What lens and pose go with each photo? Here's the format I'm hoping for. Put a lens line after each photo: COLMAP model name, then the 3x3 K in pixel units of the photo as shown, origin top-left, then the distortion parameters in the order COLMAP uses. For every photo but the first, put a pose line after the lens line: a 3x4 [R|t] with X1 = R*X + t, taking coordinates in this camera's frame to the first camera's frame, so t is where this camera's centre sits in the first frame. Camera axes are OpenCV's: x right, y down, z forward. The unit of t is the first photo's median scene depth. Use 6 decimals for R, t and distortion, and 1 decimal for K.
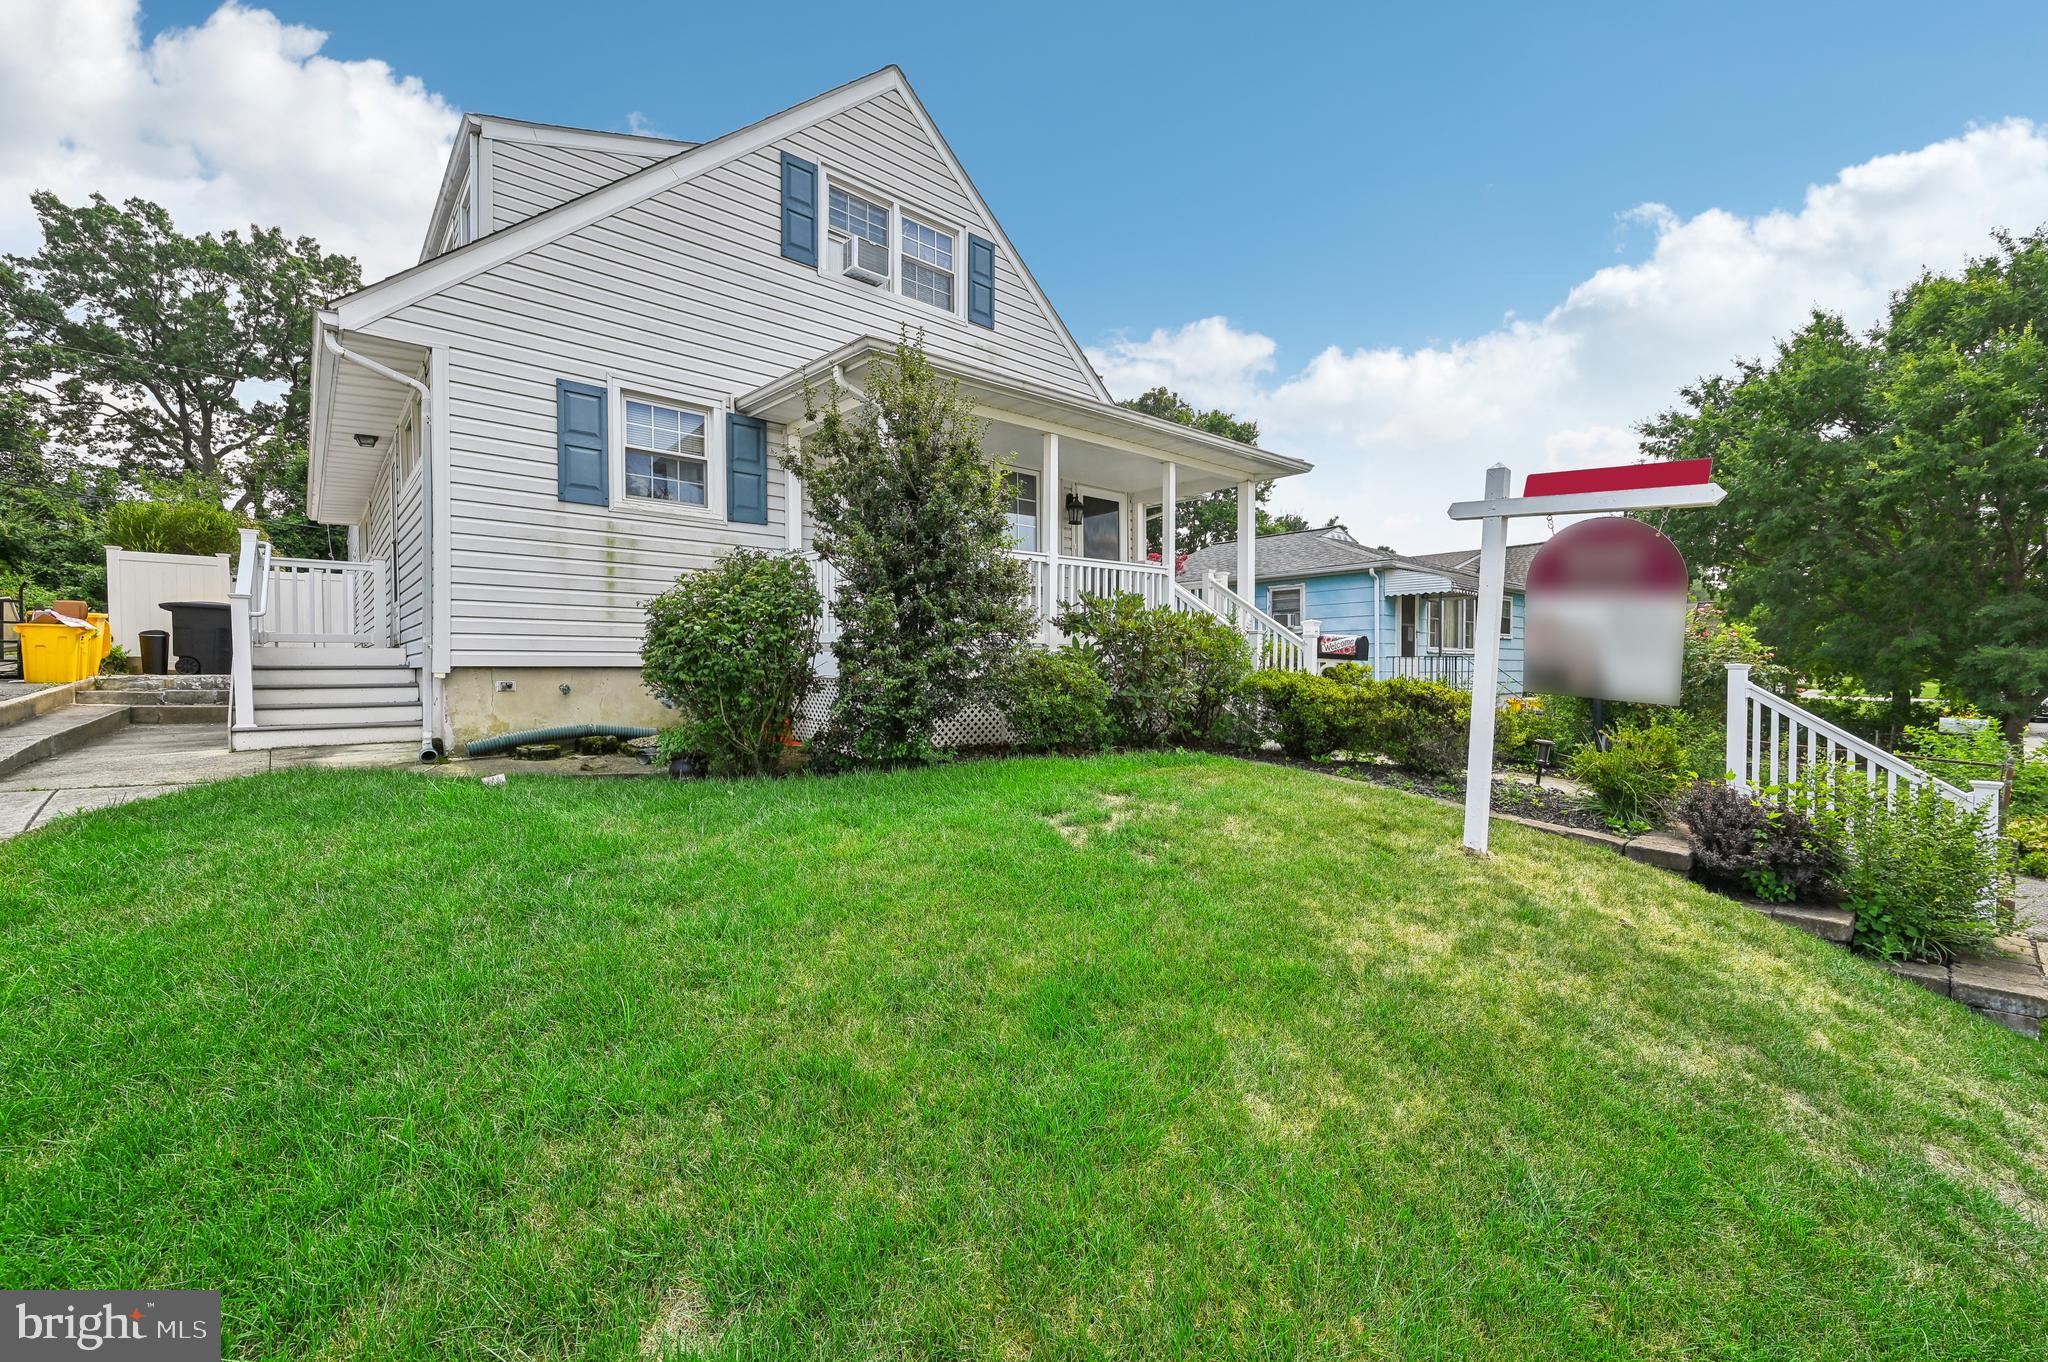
lens RADIAL K [[824.9, 0, 1024.0], [0, 824.9, 681.0], [0, 0, 1]] dist [-0.000890, -0.004016]
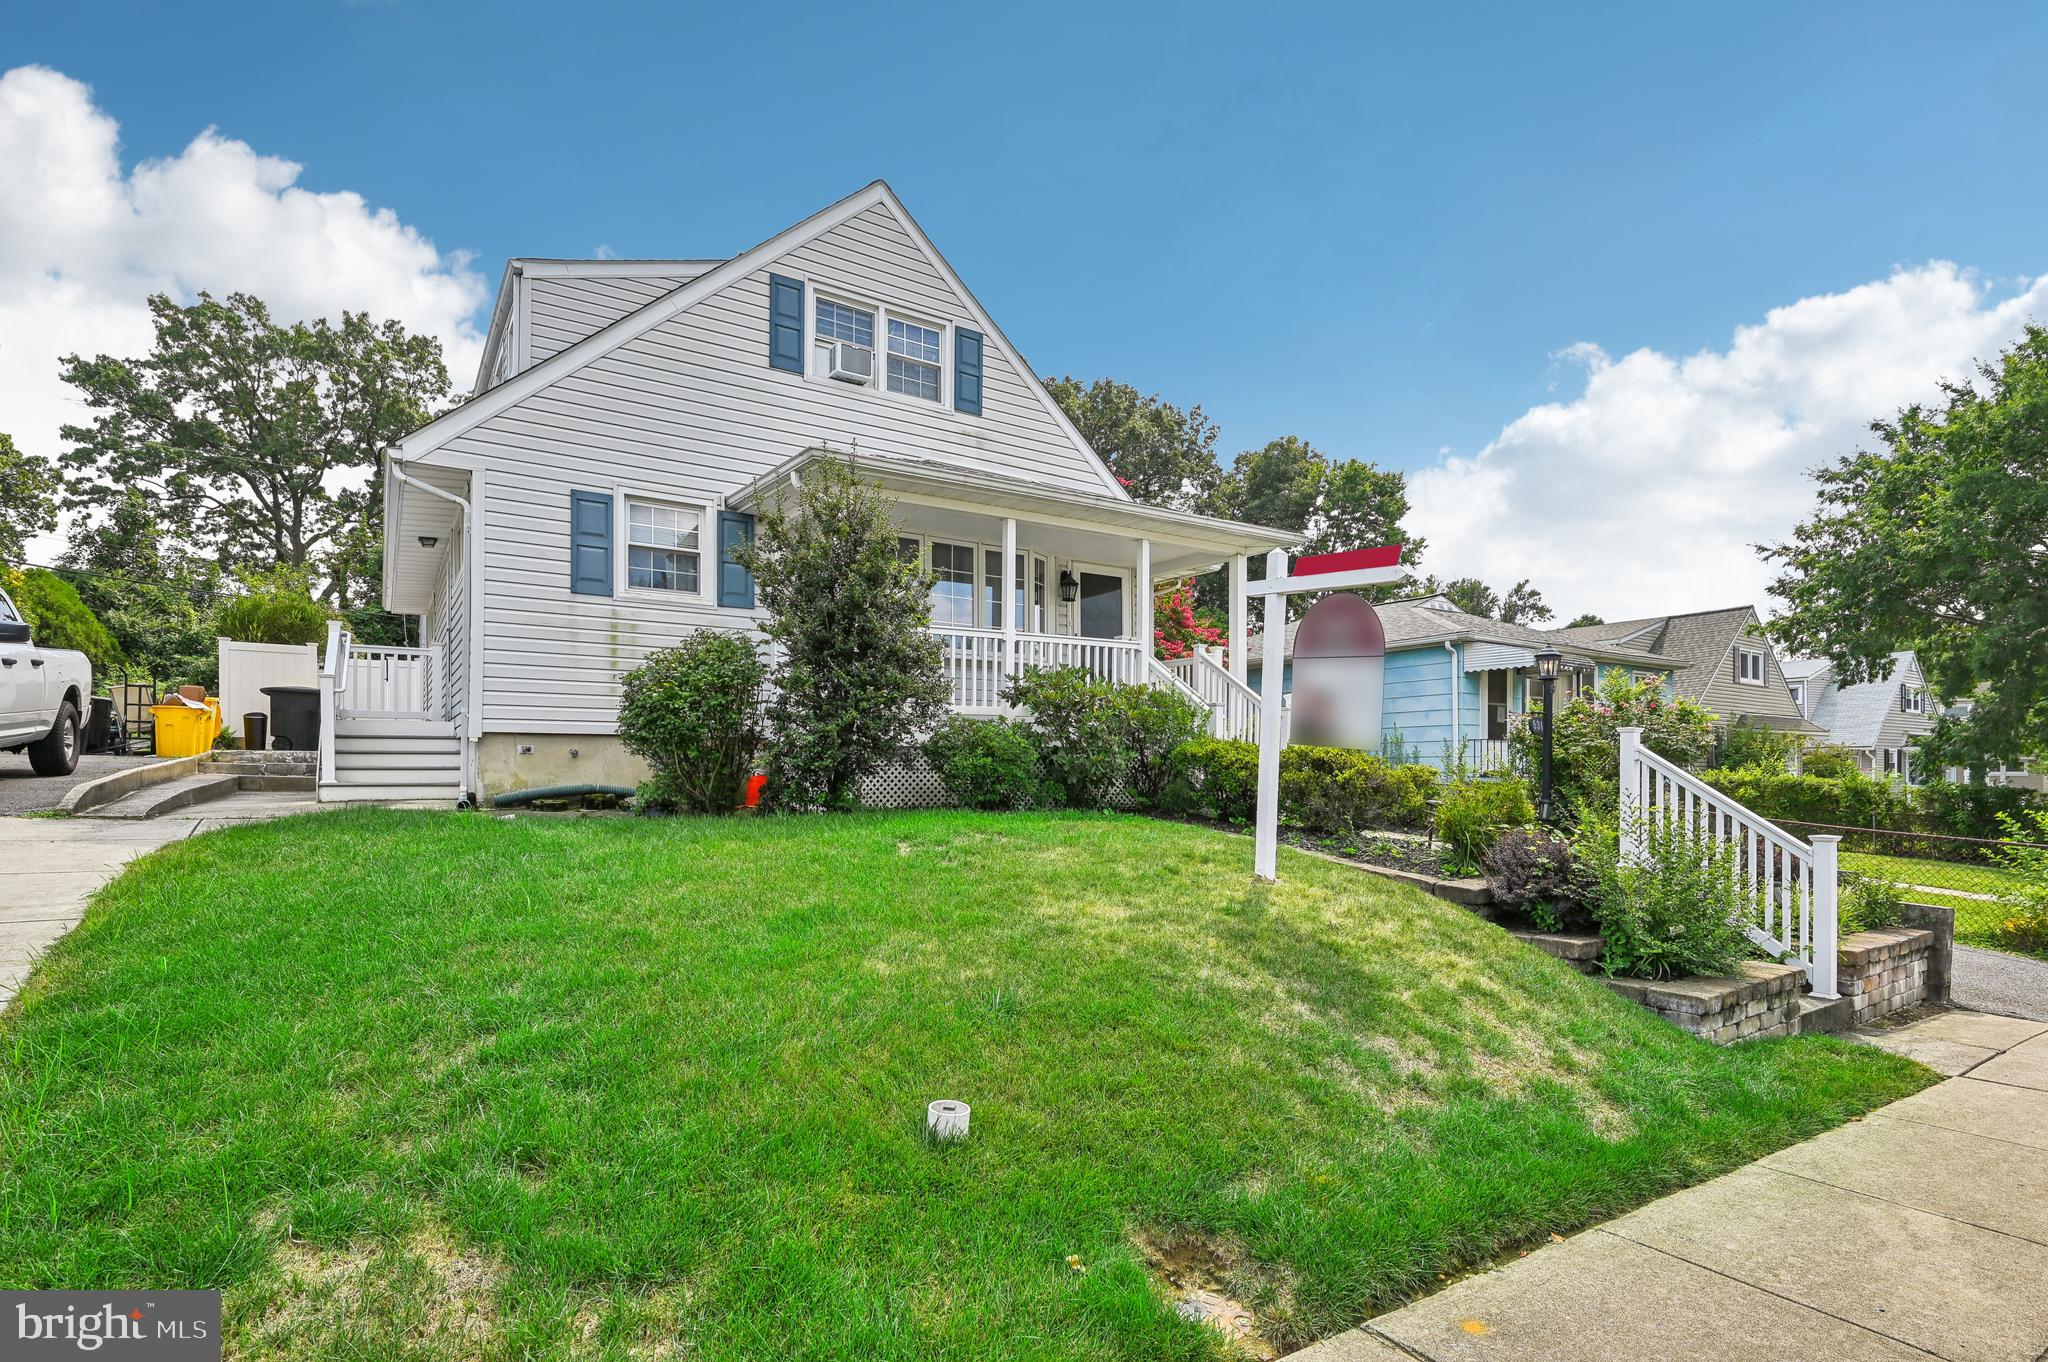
lens RADIAL K [[978.5, 0, 1024.8], [0, 978.5, 763.0], [0, 0, 1]] dist [-0.010972, 0.000216]
pose [[0.990729, 0.002439, -0.135831, 0.177387], [-0.005136, 0.999797, -0.019506, 0.031827], [0.135756, 0.020022, 0.990540, -0.190386]]
